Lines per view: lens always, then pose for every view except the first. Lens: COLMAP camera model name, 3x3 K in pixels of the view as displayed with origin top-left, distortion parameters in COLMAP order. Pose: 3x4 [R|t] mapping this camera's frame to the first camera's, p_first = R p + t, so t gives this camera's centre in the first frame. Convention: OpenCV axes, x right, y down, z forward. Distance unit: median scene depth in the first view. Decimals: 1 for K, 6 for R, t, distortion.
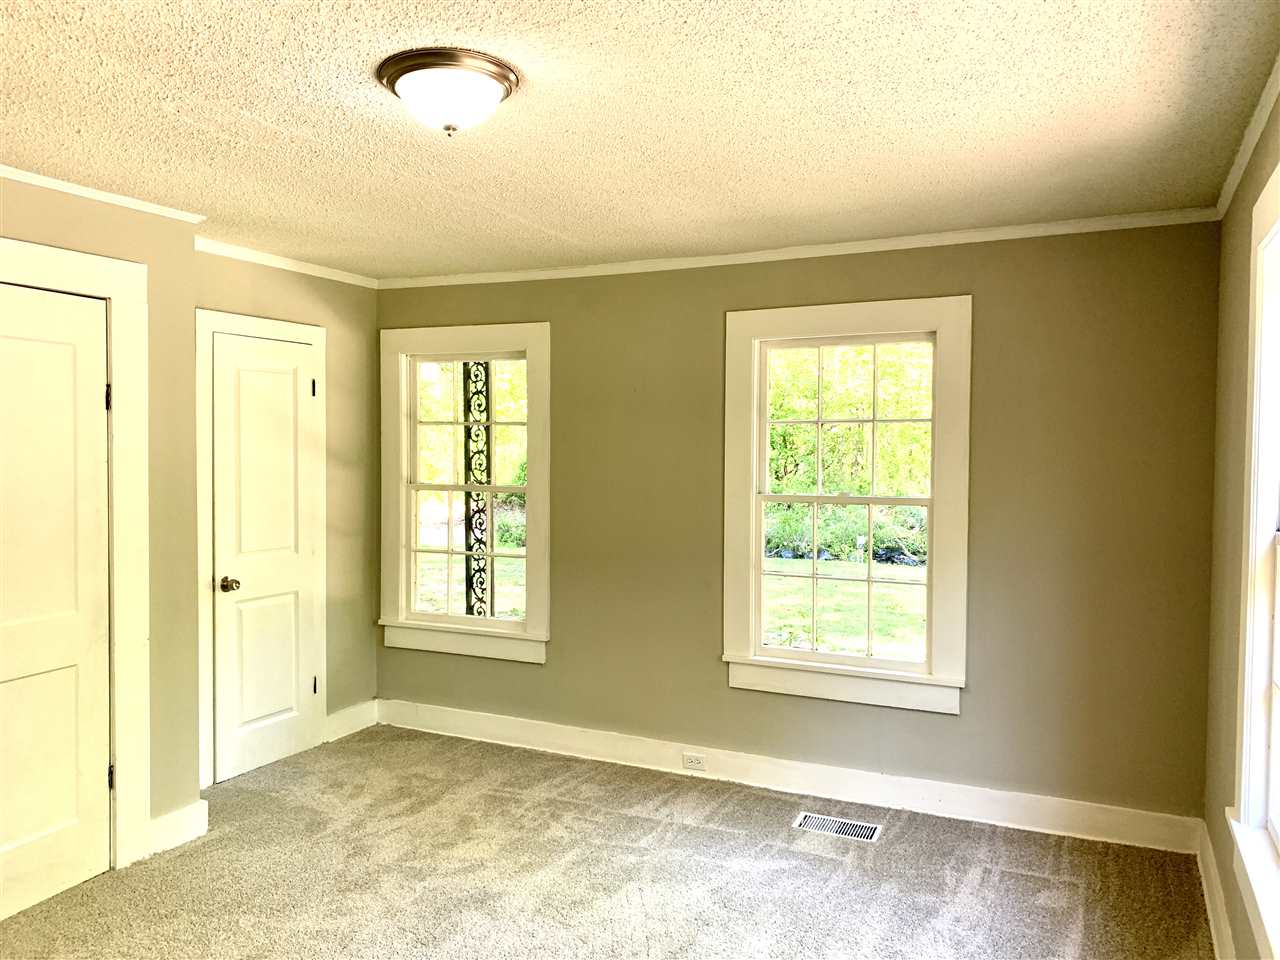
lens RADIAL K [[983.6, 0, 634.7], [0, 983.6, 472.6], [0, 0, 1]] dist [0.058182, -0.075704]
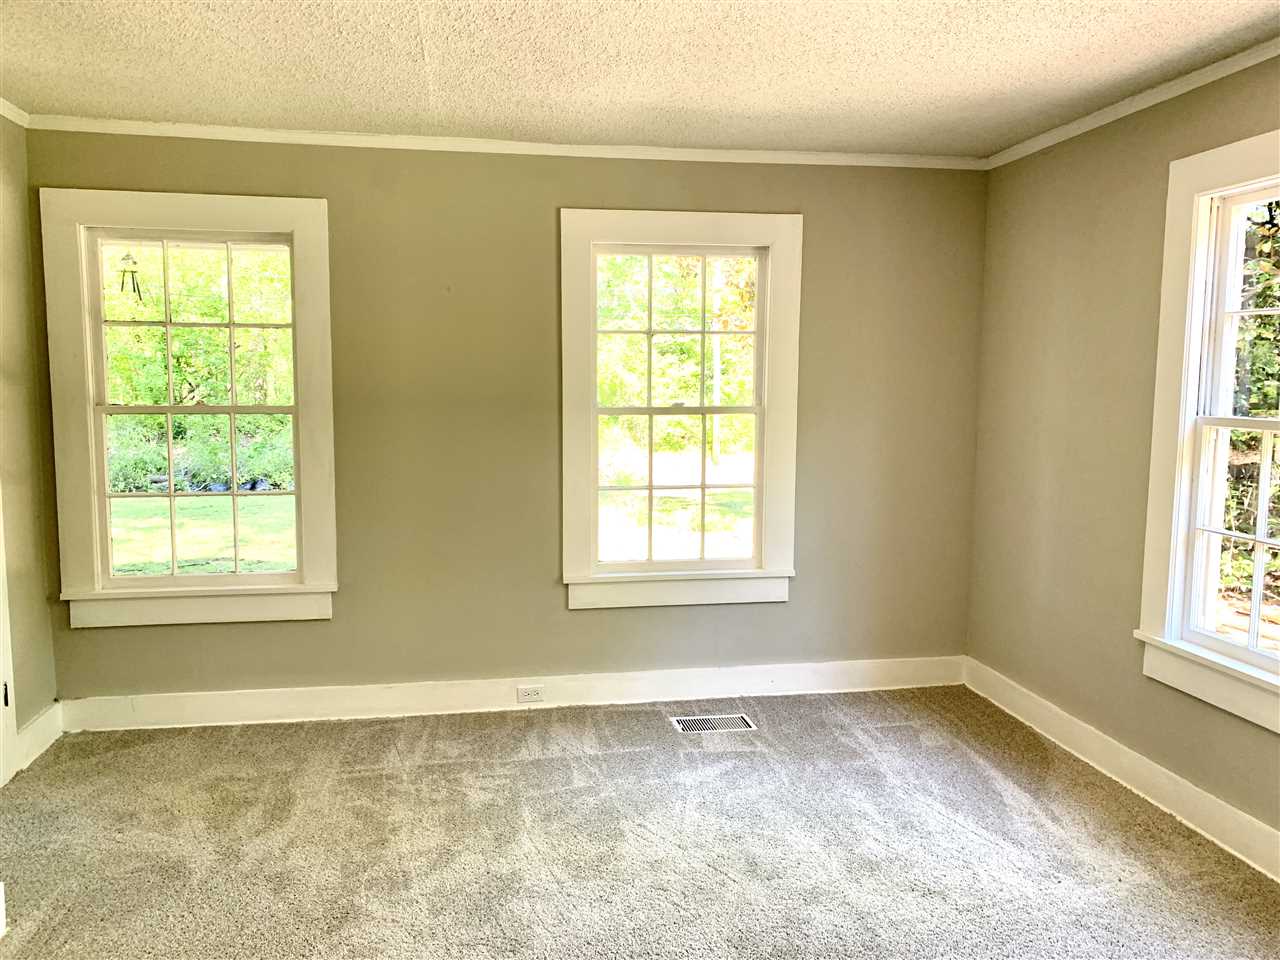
lens RADIAL K [[974.8, 0, 625.7], [0, 974.8, 480.2], [0, 0, 1]] dist [0.090608, -0.130221]
pose [[0.816078, -0.063063, 0.574491, -0.409323], [0.015376, 0.996046, 0.087496, 0.009819], [-0.577737, -0.062570, 0.813821, 0.211153]]
